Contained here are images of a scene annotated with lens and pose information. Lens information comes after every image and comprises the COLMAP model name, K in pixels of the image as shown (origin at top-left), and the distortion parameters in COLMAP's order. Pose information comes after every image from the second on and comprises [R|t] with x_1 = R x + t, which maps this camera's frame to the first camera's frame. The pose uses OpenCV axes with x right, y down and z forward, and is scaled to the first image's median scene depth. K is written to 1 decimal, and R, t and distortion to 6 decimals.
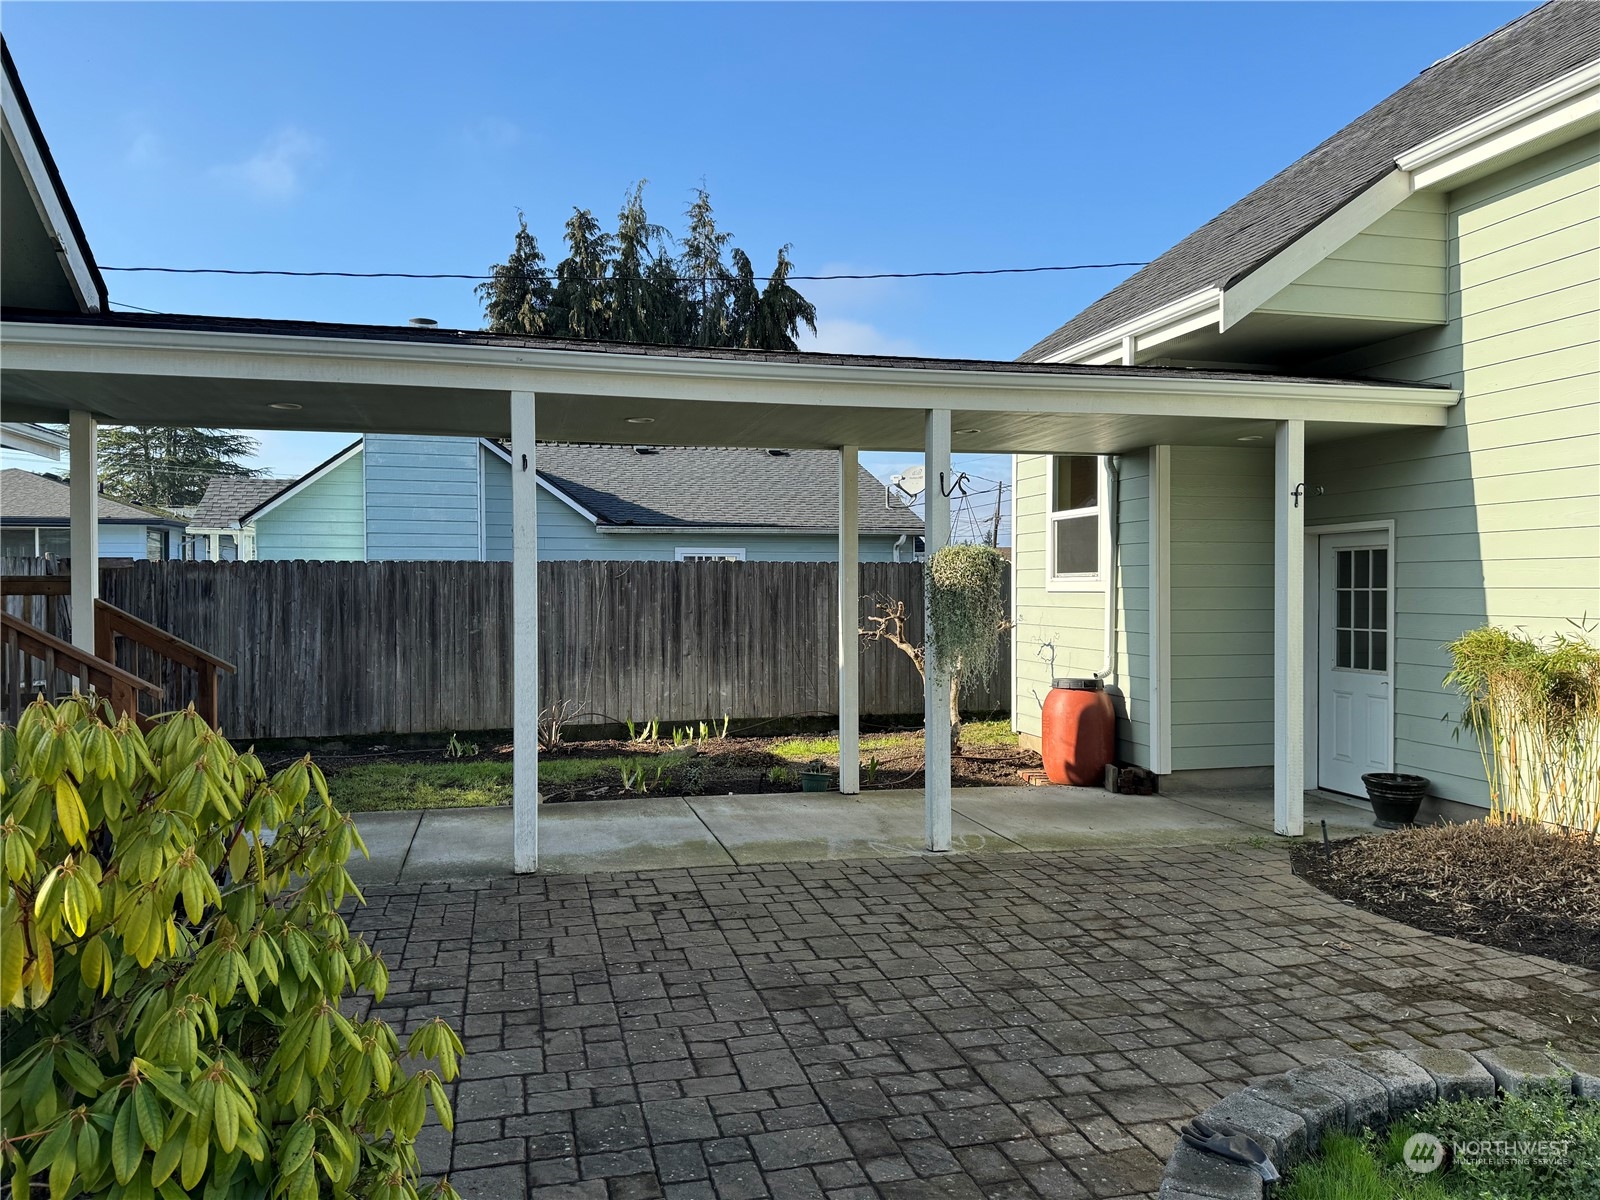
lens RADIAL K [[1114.5, 0, 798.8], [0, 1114.5, 600.7], [0, 0, 1]] dist [0.124995, -0.208391]
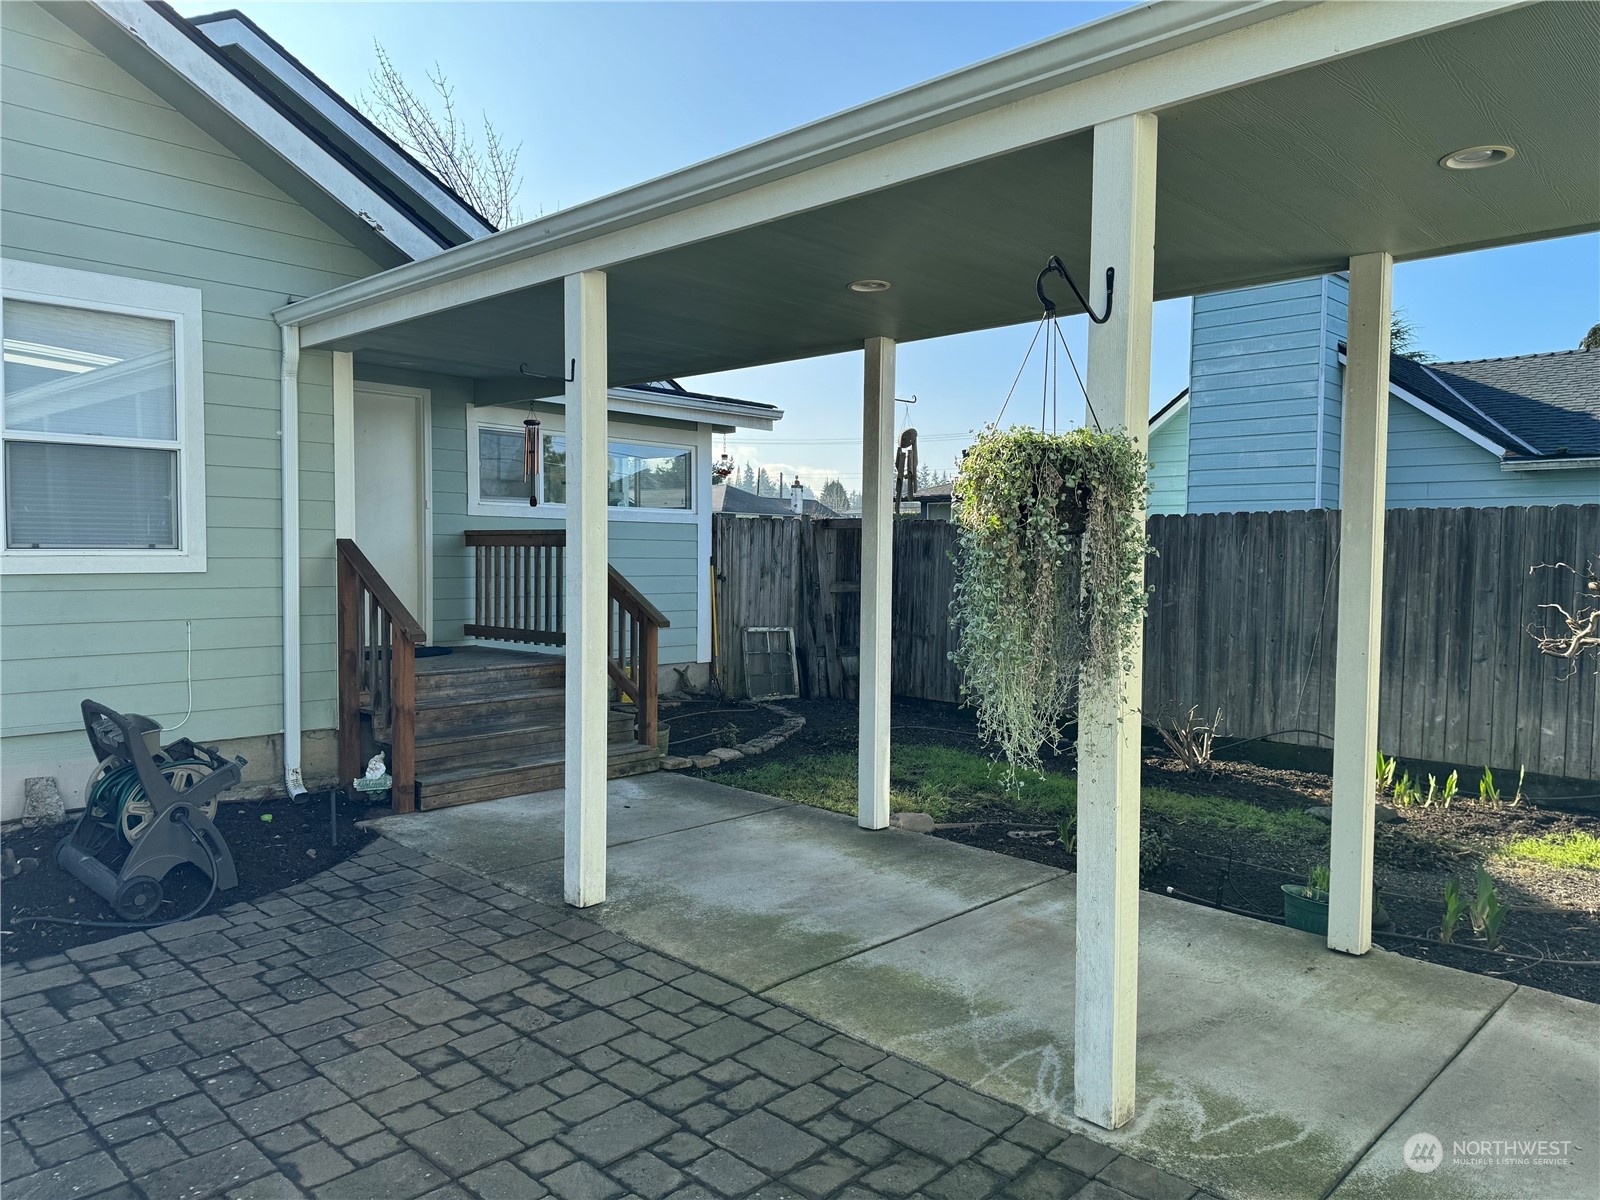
lens RADIAL K [[1114.5, 0, 798.8], [0, 1114.5, 600.7], [0, 0, 1]] dist [0.124995, -0.208391]
pose [[0.519925, 0.045244, -0.853013, 0.389002], [-0.022165, 0.998975, 0.039476, -0.000699], [0.853924, -0.001618, 0.520395, 0.583355]]
